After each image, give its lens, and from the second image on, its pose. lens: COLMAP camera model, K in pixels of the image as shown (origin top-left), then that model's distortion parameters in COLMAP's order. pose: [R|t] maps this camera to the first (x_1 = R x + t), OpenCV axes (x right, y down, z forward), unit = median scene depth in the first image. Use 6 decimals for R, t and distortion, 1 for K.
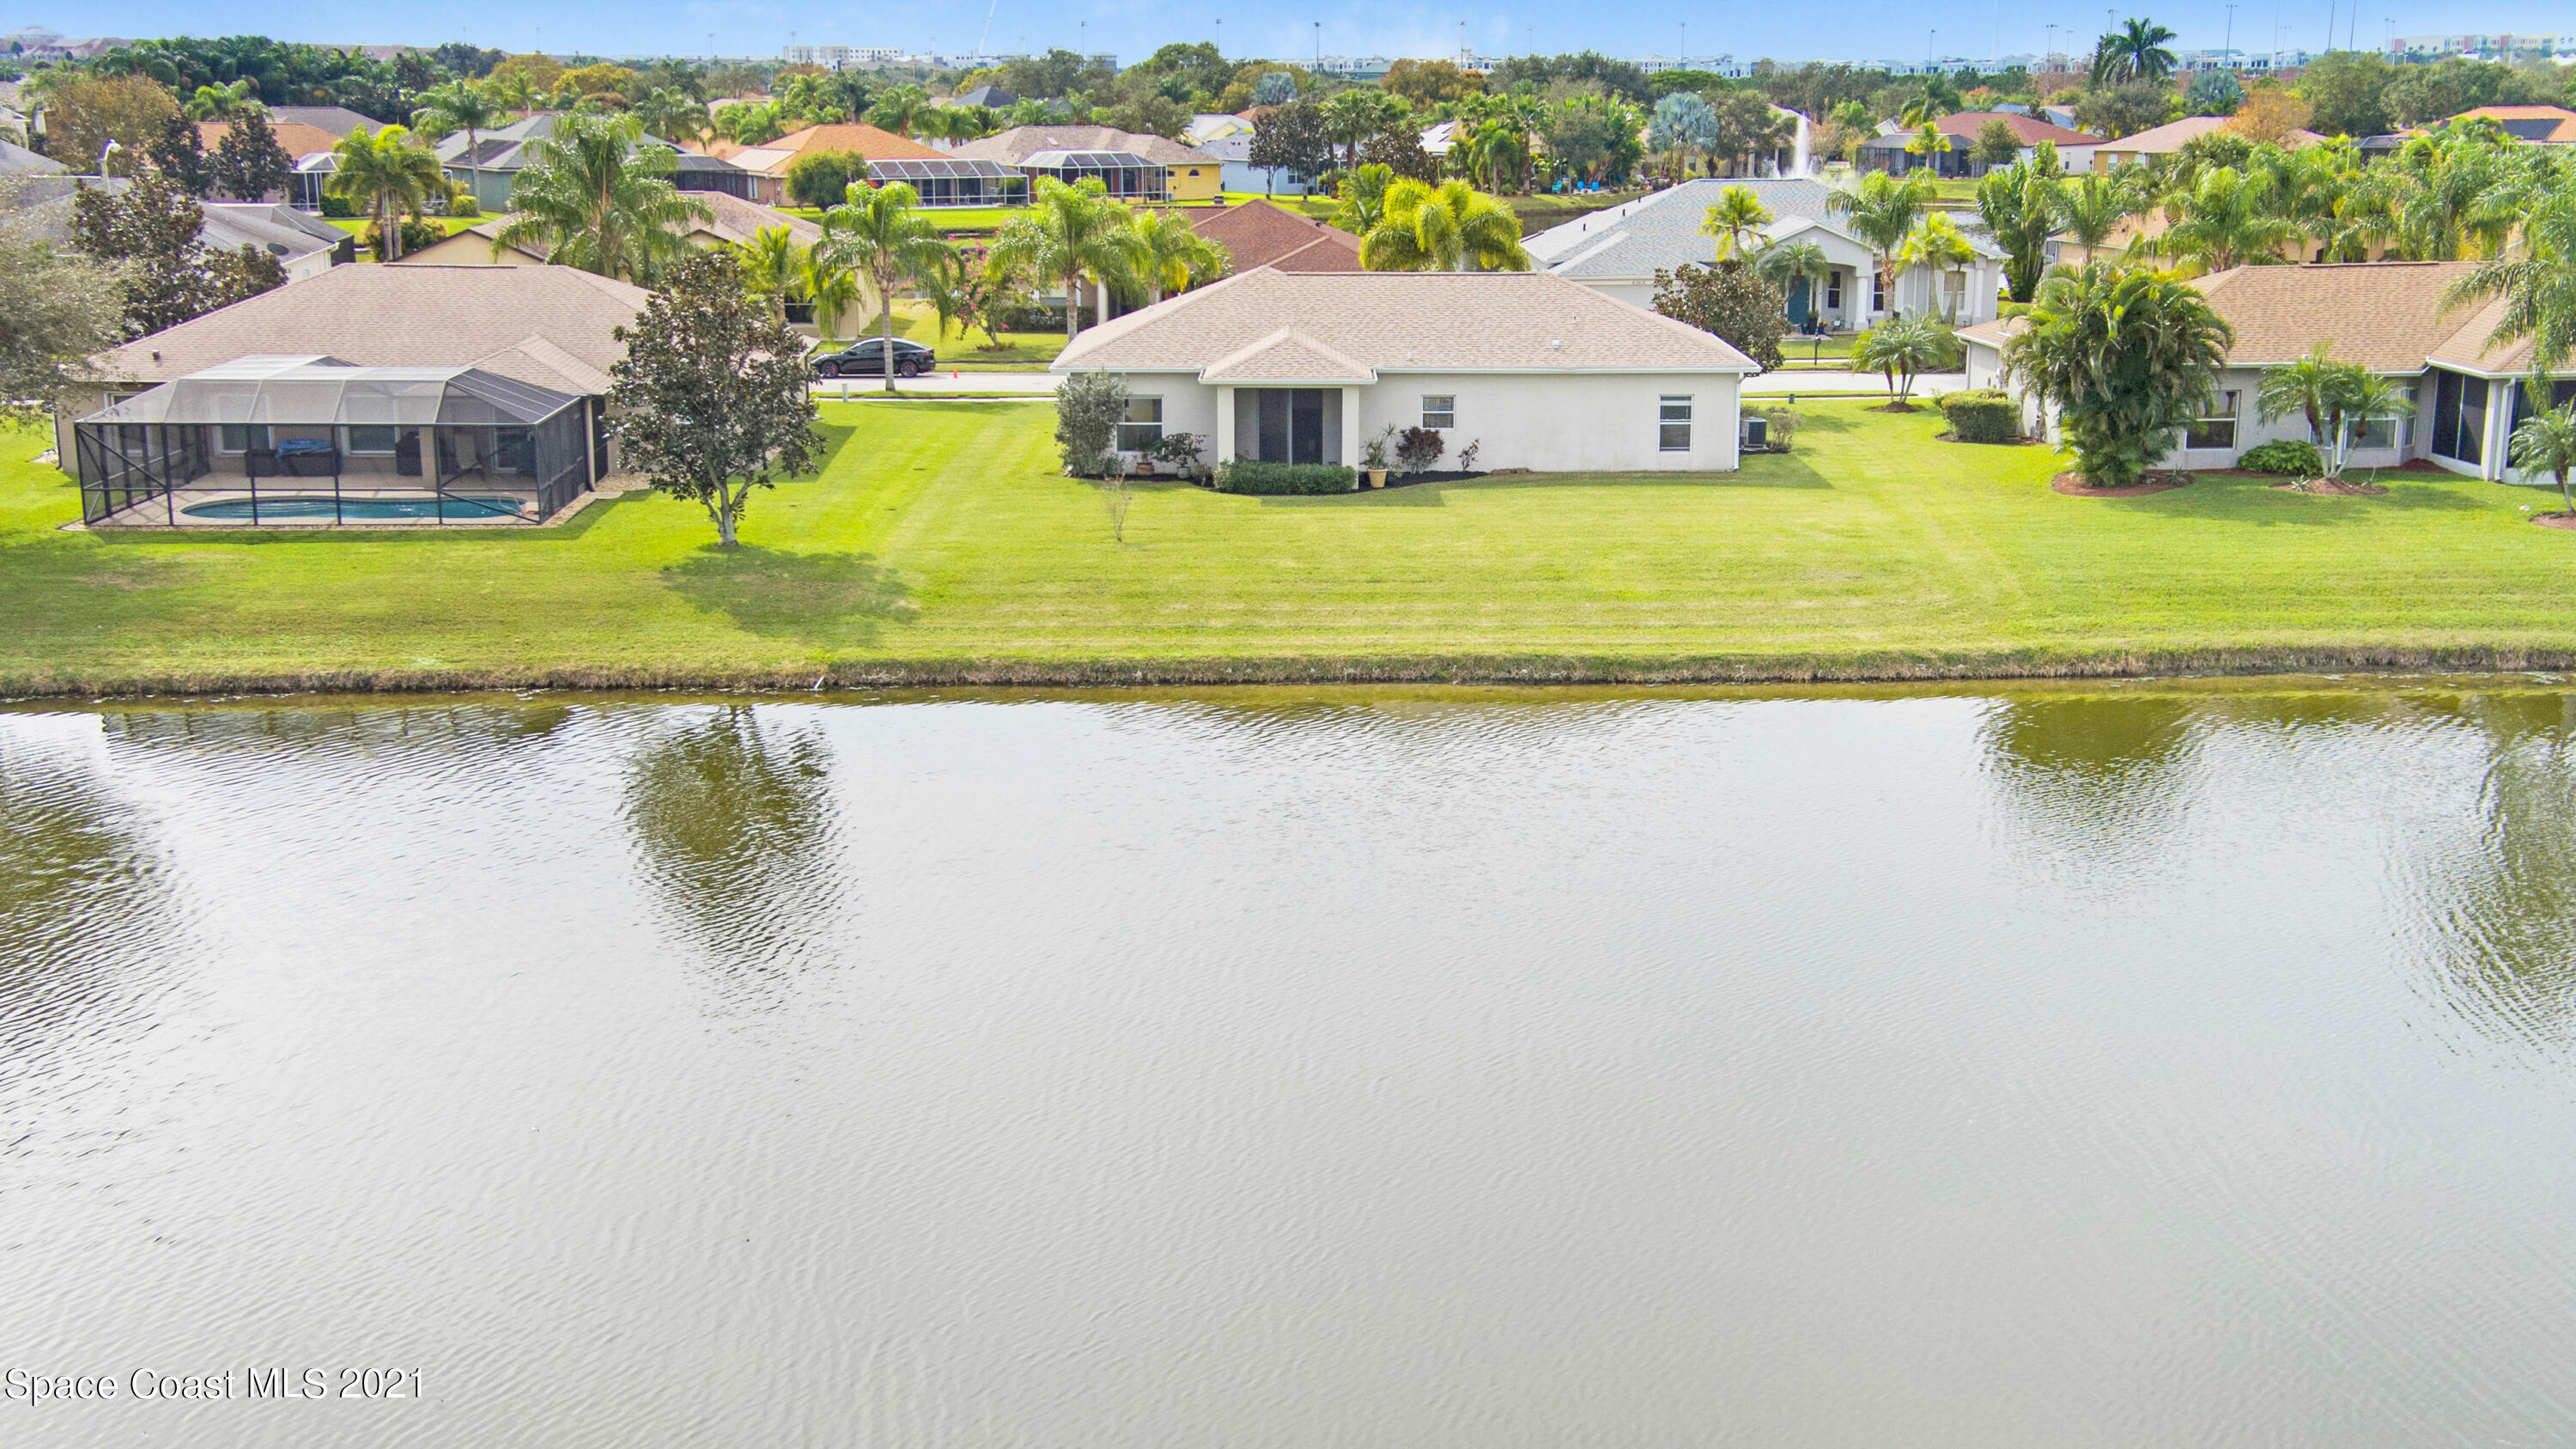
lens RADIAL K [[2947.8, 0, 1288.0], [0, 2947.8, 724.5], [0, 0, 1]] dist [0.159257, 0.053667]
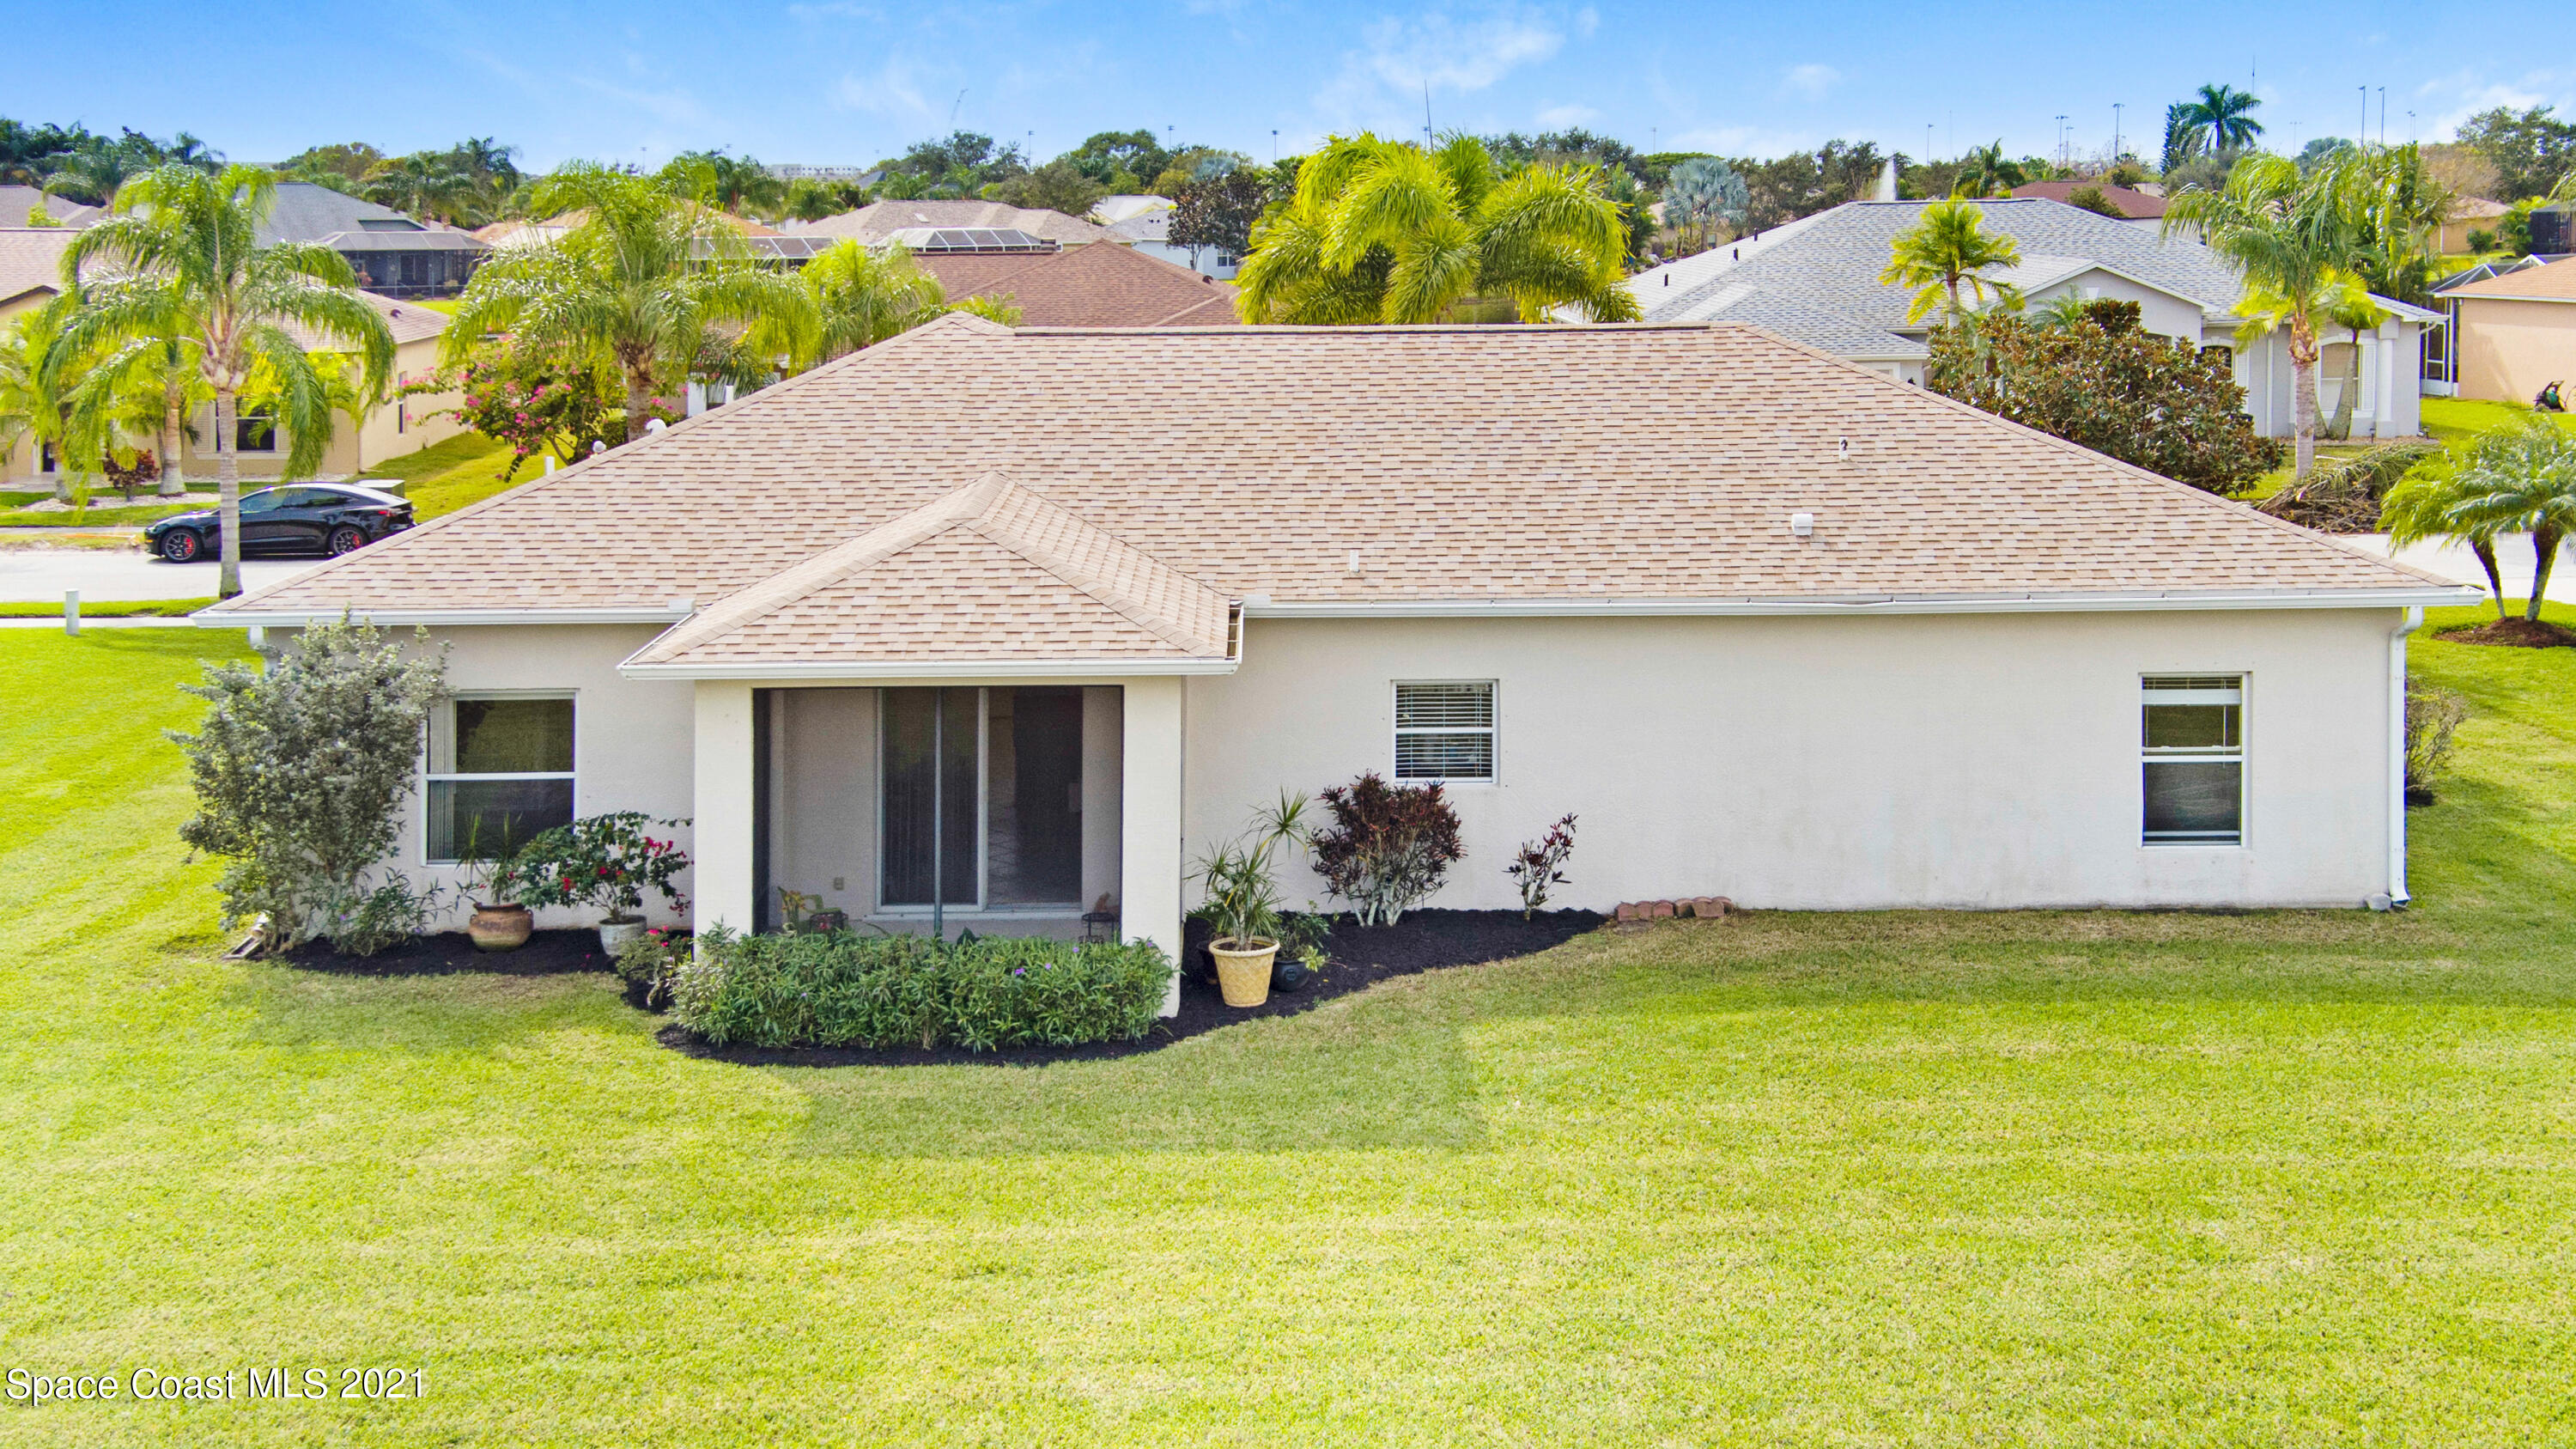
lens RADIAL K [[3082.6, 0, 1293.1], [0, 3082.6, 463.0], [0, 0, 1]] dist [0.293002, -0.904250]
pose [[0.999852, -0.010362, 0.013765, 0.031475], [0.012014, 0.991968, -0.125916, -0.095550], [-0.012350, 0.126063, 0.991945, 0.687483]]
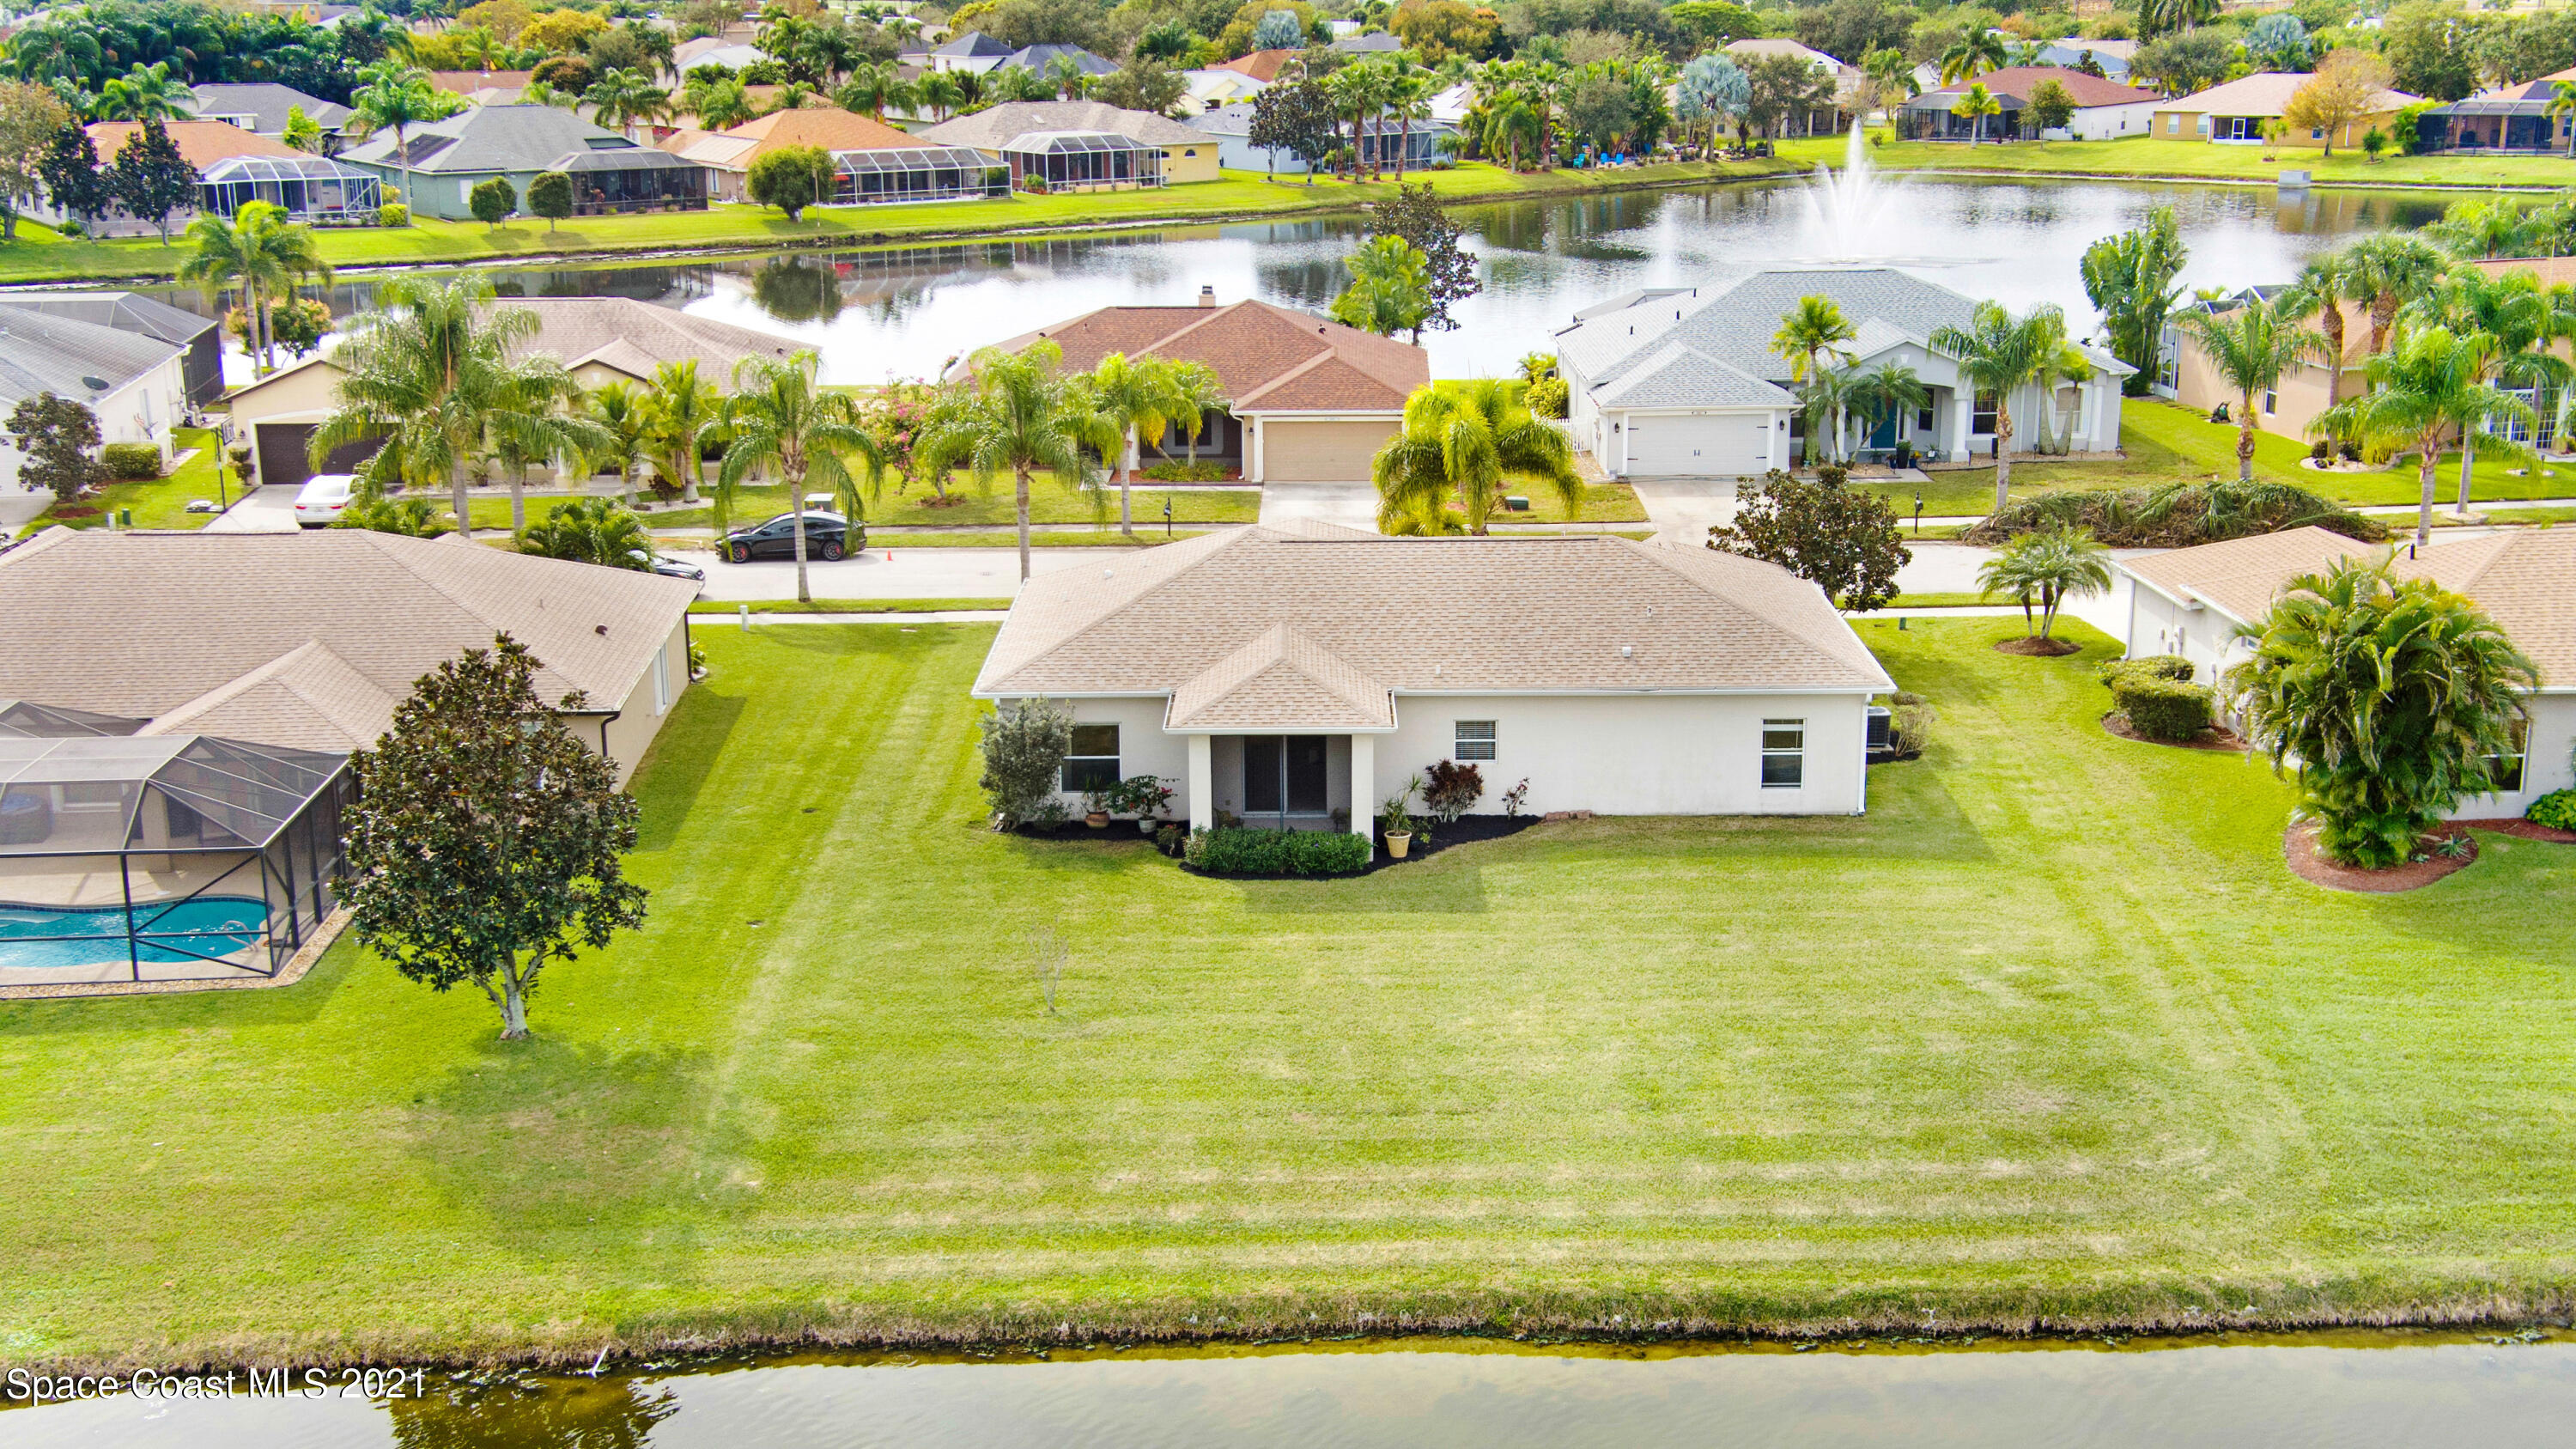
lens RADIAL K [[2947.8, 0, 1288.0], [0, 2947.8, 724.5], [0, 0, 1]] dist [0.159257, 0.053667]
pose [[0.999962, -0.007838, -0.003801, 0.004736], [0.007960, 0.999412, 0.033344, -0.141400], [0.003537, -0.033373, 0.999437, 0.235138]]
